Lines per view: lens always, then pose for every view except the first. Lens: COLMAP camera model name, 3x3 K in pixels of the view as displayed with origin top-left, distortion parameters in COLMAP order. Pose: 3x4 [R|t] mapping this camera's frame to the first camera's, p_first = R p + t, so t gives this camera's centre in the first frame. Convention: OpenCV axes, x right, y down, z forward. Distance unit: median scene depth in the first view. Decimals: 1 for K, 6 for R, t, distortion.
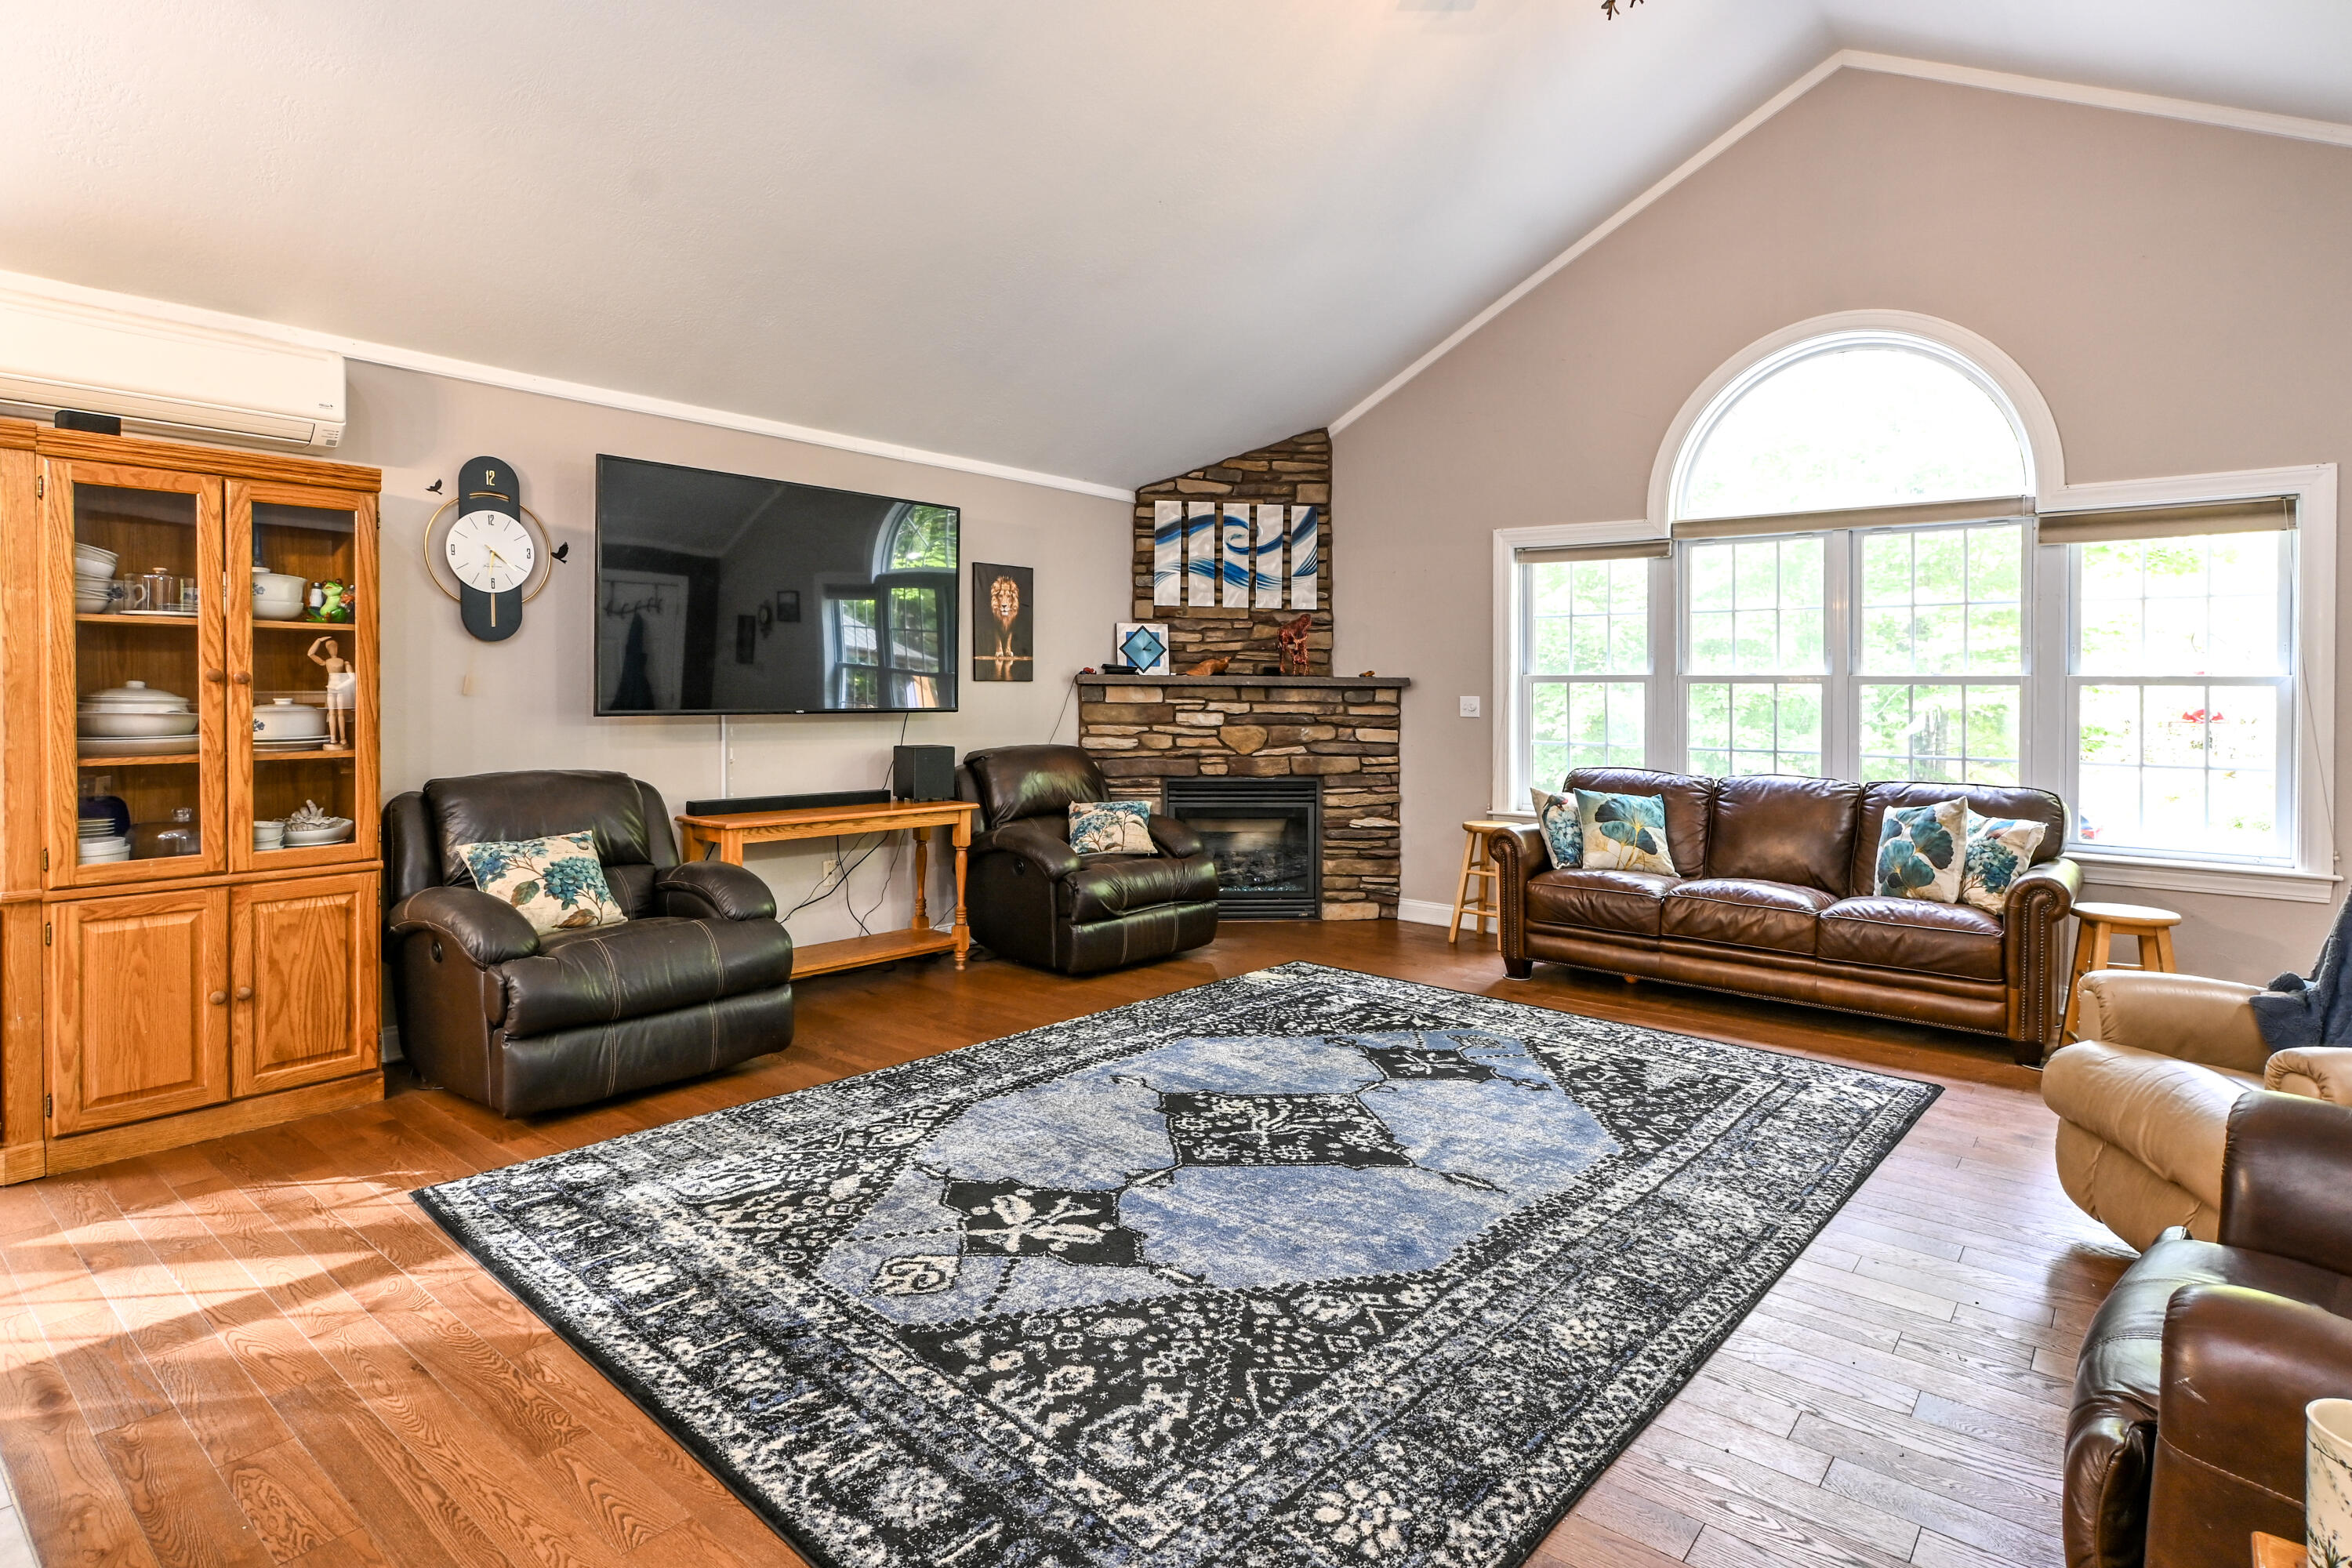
lens RADIAL K [[1228.2, 0, 1222.4], [0, 1228.2, 688.8], [0, 0, 1]] dist [0.000751, 0.000599]
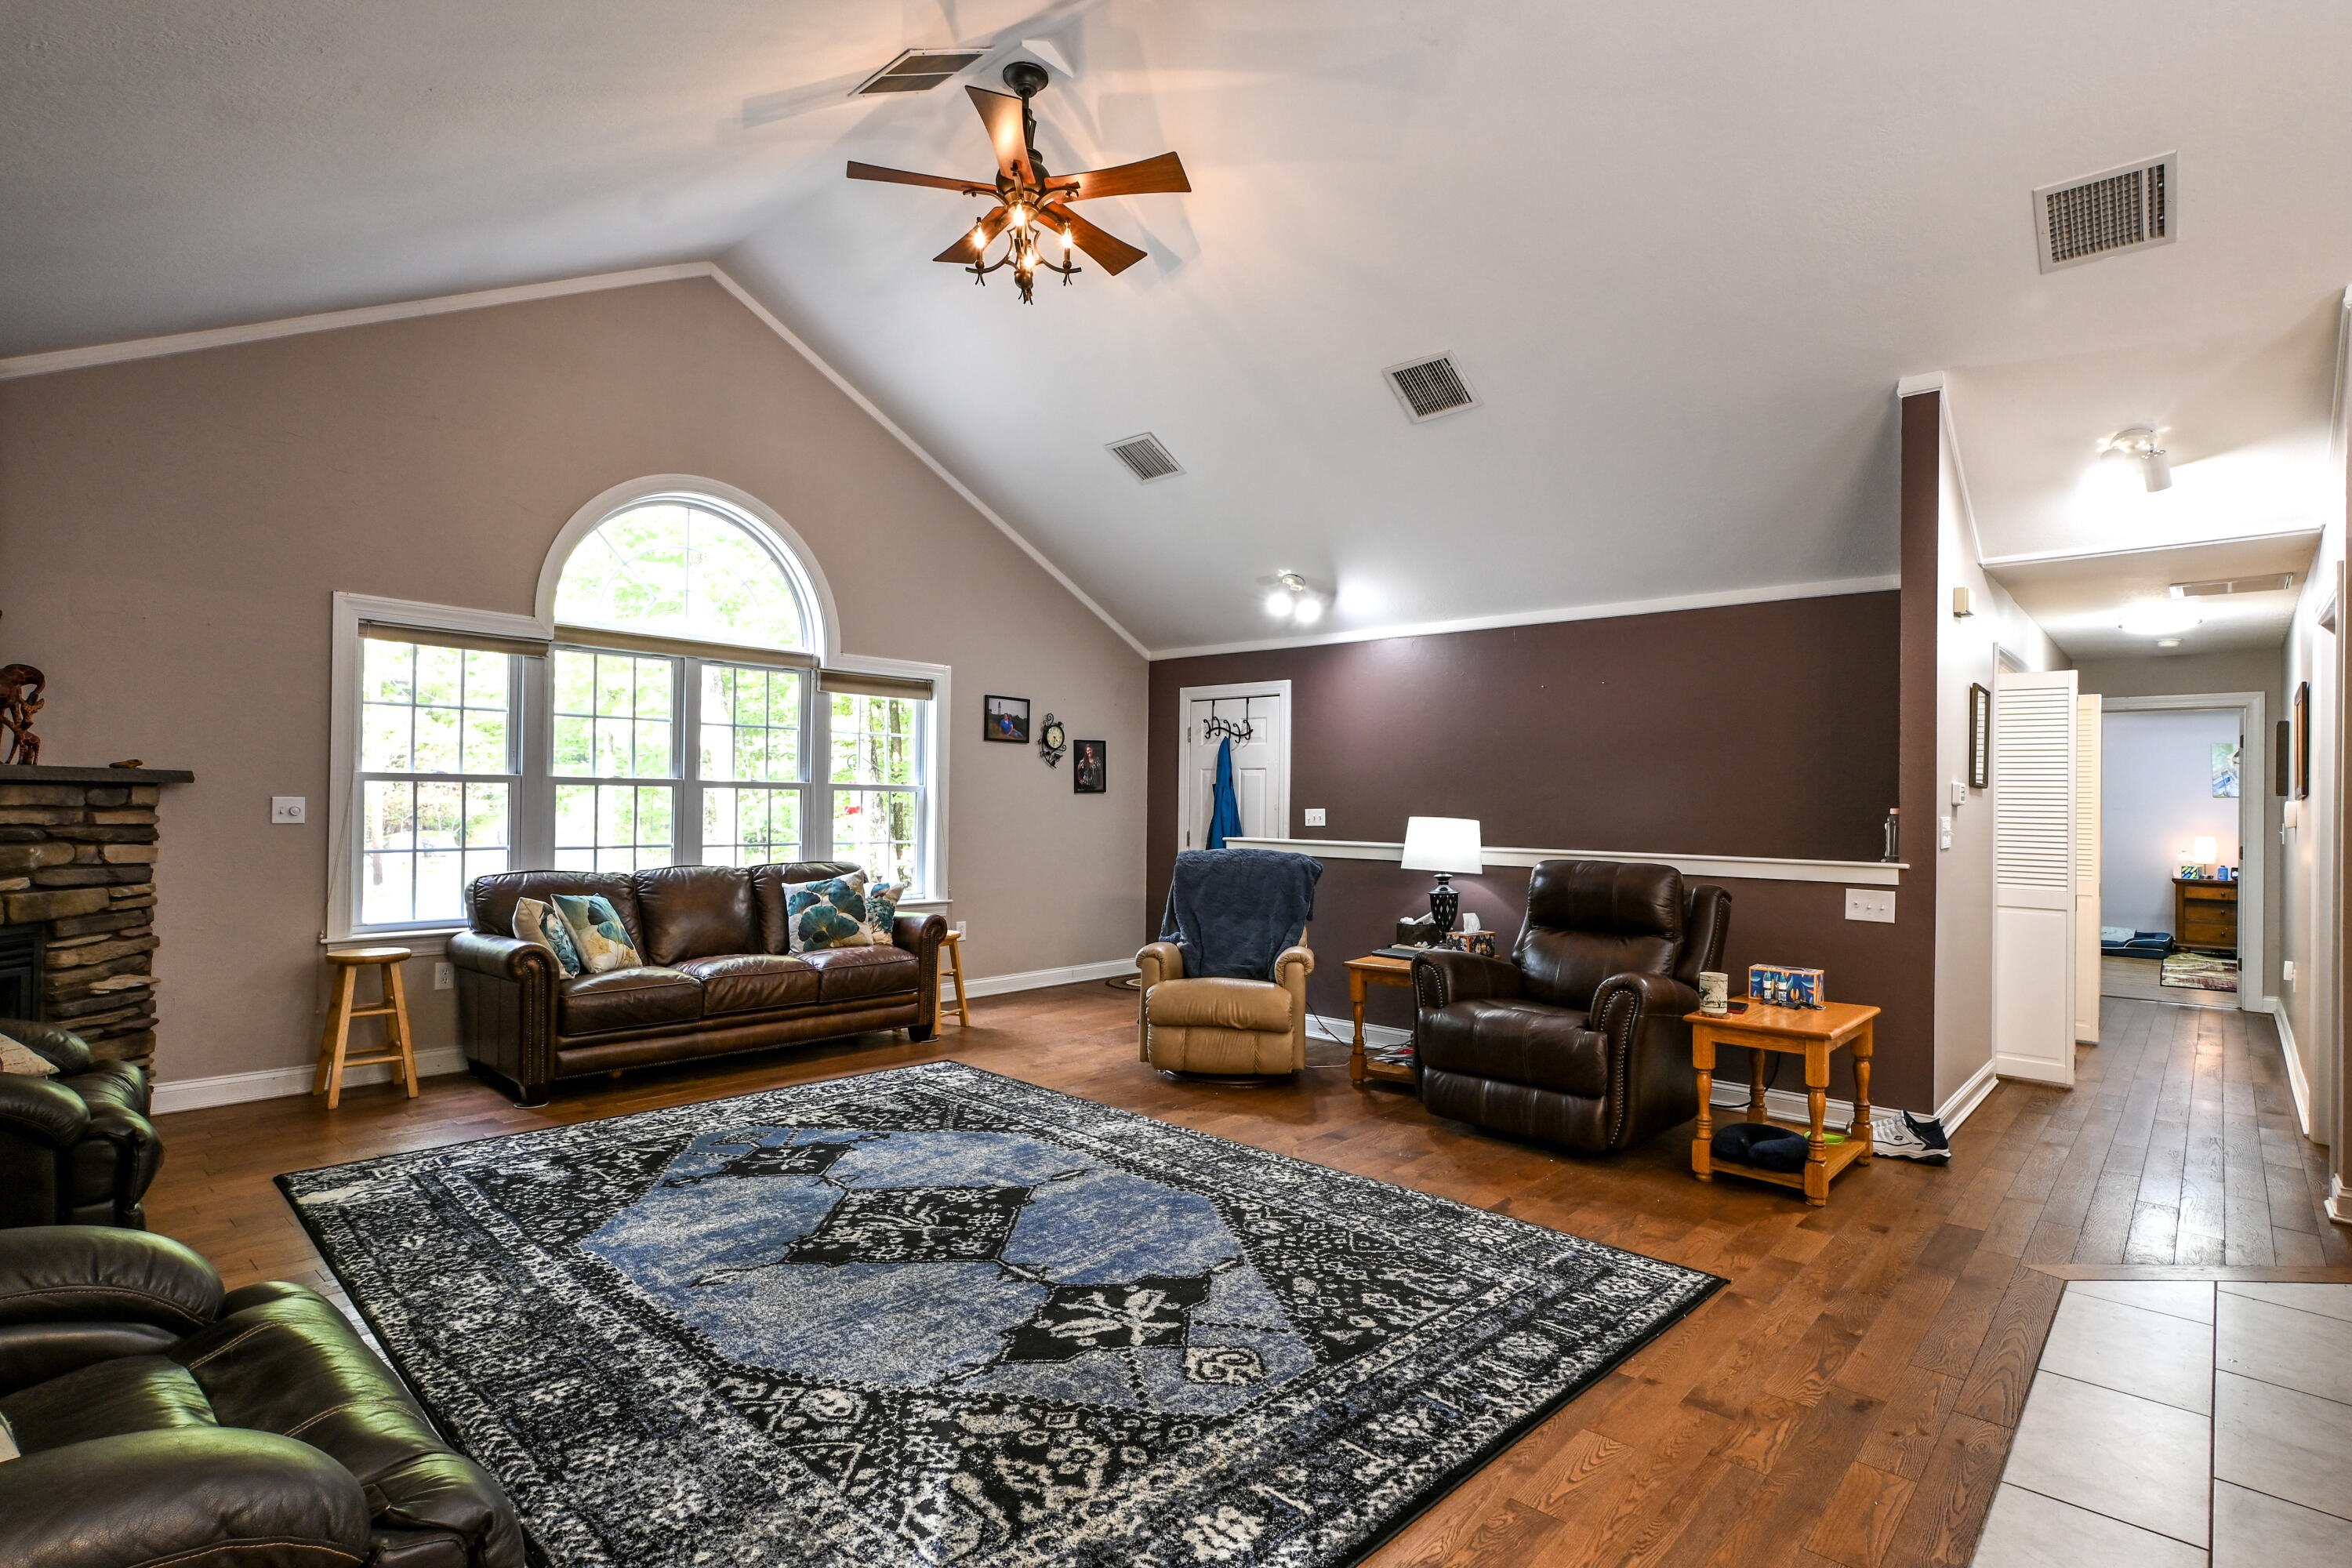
lens RADIAL K [[1154.3, 0, 1168.3], [0, 1154.3, 793.5], [0, 0, 1]] dist [-0.001658, -0.000223]
pose [[0.067702, 0.001051, 0.997705, -0.524319], [-0.012457, 0.999922, -0.000208, -0.002954], [-0.997628, -0.012414, 0.067710, 0.420656]]
